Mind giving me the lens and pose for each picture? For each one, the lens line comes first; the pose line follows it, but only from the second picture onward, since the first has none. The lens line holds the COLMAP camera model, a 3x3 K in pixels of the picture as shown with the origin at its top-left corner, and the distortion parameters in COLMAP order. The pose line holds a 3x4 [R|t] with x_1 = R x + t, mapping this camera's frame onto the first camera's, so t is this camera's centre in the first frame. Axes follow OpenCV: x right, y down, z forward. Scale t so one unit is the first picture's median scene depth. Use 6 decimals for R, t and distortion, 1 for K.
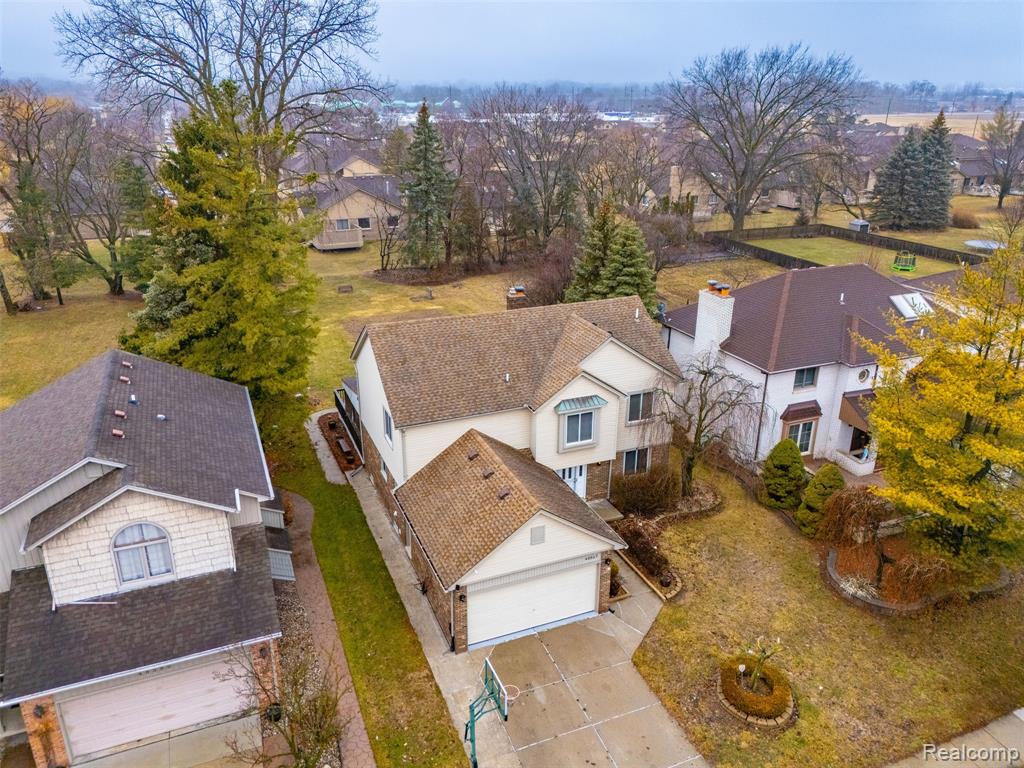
lens RADIAL K [[750.6, 0, 514.4], [0, 750.6, 381.3], [0, 0, 1]] dist [0.076254, -0.069842]
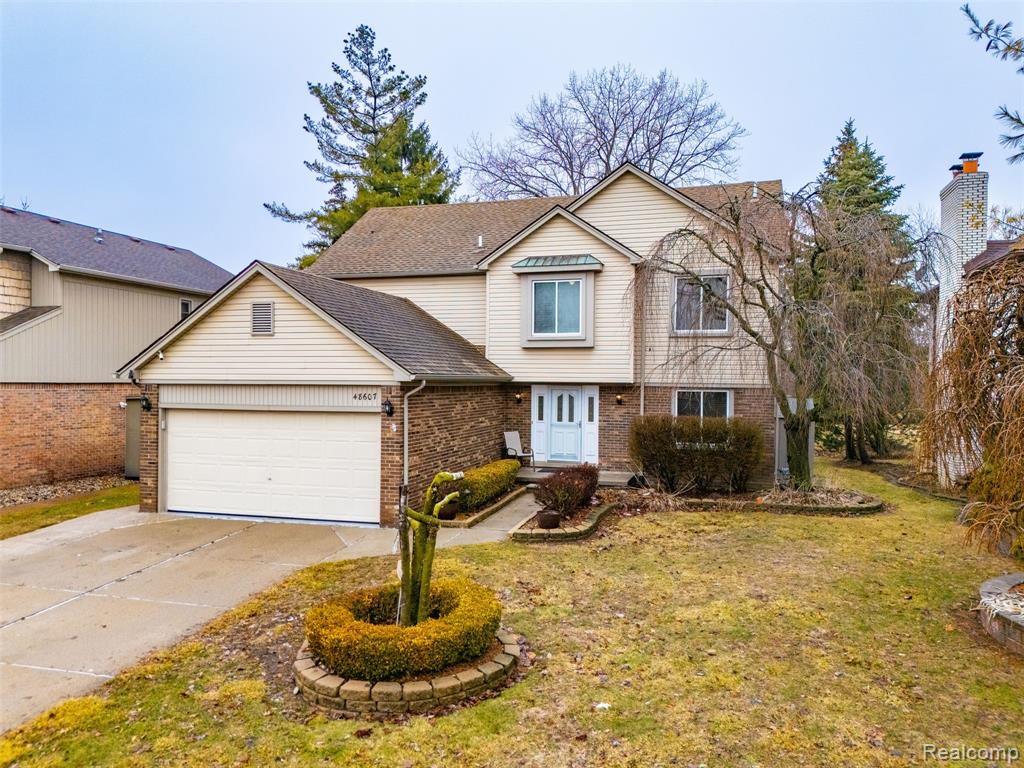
lens RADIAL K [[750.6, 0, 514.4], [0, 750.6, 381.3], [0, 0, 1]] dist [0.076254, -0.069842]
pose [[0.770474, -0.001143, -0.637470, 0.453510], [-0.231835, 0.931020, -0.281875, 0.300830], [0.593820, 0.364965, 0.717062, 0.576405]]
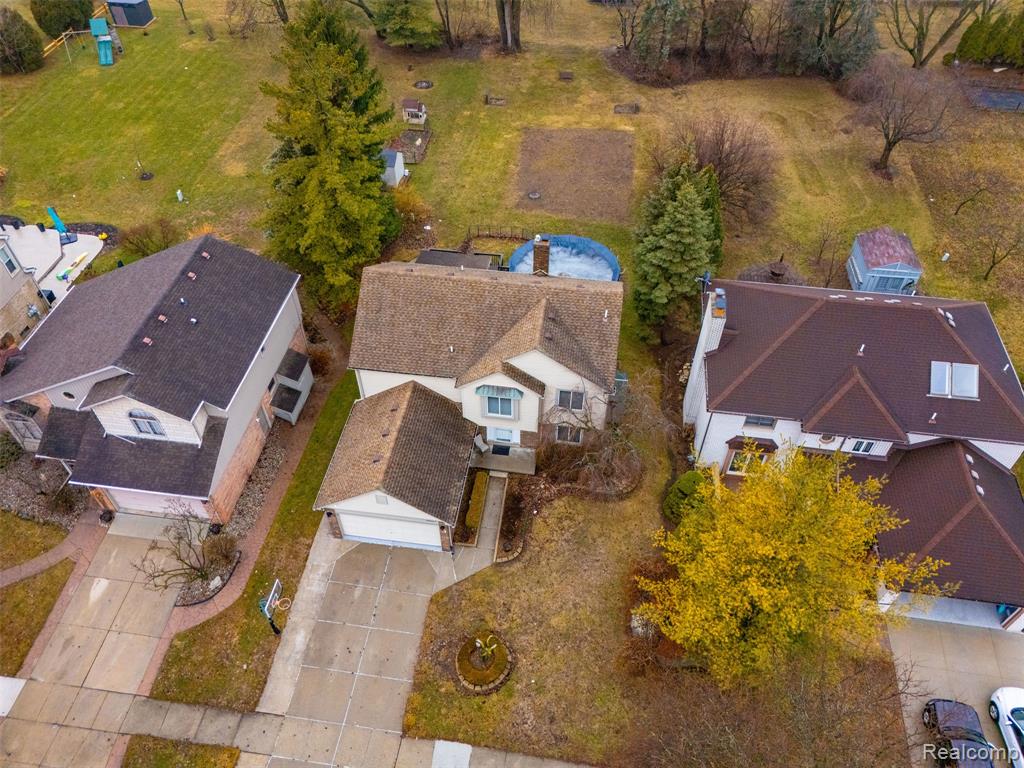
lens RADIAL K [[750.6, 0, 514.4], [0, 750.6, 381.3], [0, 0, 1]] dist [0.076254, -0.069842]
pose [[0.856525, 0.371637, -0.358121, 0.525306], [-0.179820, 0.865304, 0.467882, -0.539471], [0.483766, -0.336356, 0.807982, 0.068106]]
